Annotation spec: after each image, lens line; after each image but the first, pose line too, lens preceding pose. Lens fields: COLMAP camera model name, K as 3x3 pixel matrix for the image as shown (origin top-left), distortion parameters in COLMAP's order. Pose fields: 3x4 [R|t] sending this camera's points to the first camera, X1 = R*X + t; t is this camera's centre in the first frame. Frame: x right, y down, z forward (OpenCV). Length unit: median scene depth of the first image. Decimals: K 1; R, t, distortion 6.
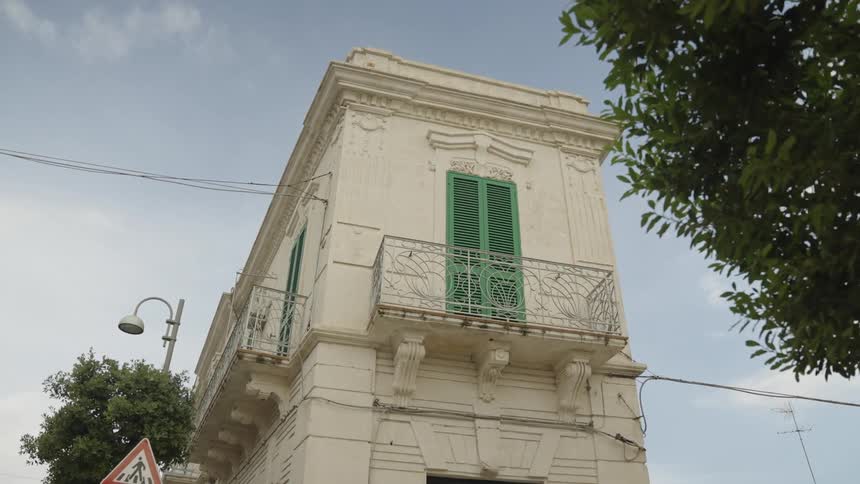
lens RADIAL K [[653.6, 0, 430.0], [0, 653.6, 242.0], [0, 0, 1]] dist [-0.163955, 0.100324]
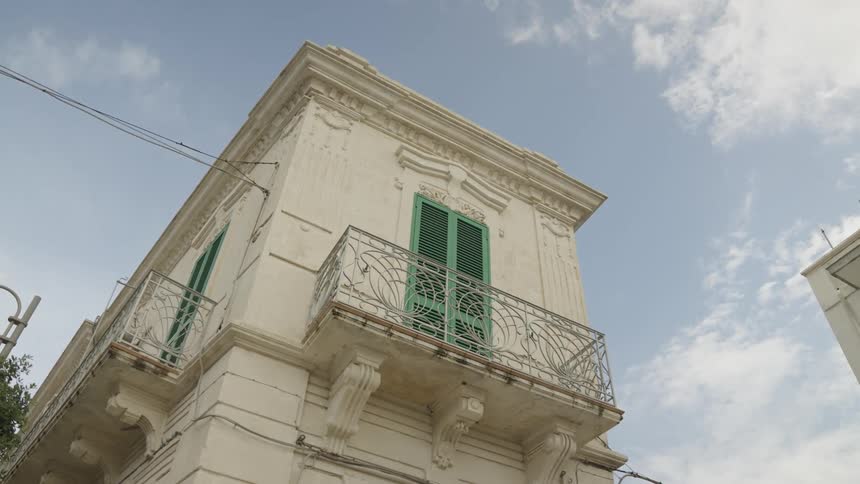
lens RADIAL K [[653.6, 0, 430.0], [0, 653.6, 242.0], [0, 0, 1]] dist [-0.163955, 0.100324]
pose [[0.964471, 0.204965, 0.166689, -0.094872], [-0.168486, 0.963186, -0.209488, 0.142221], [-0.203491, 0.173960, 0.963499, 0.227976]]
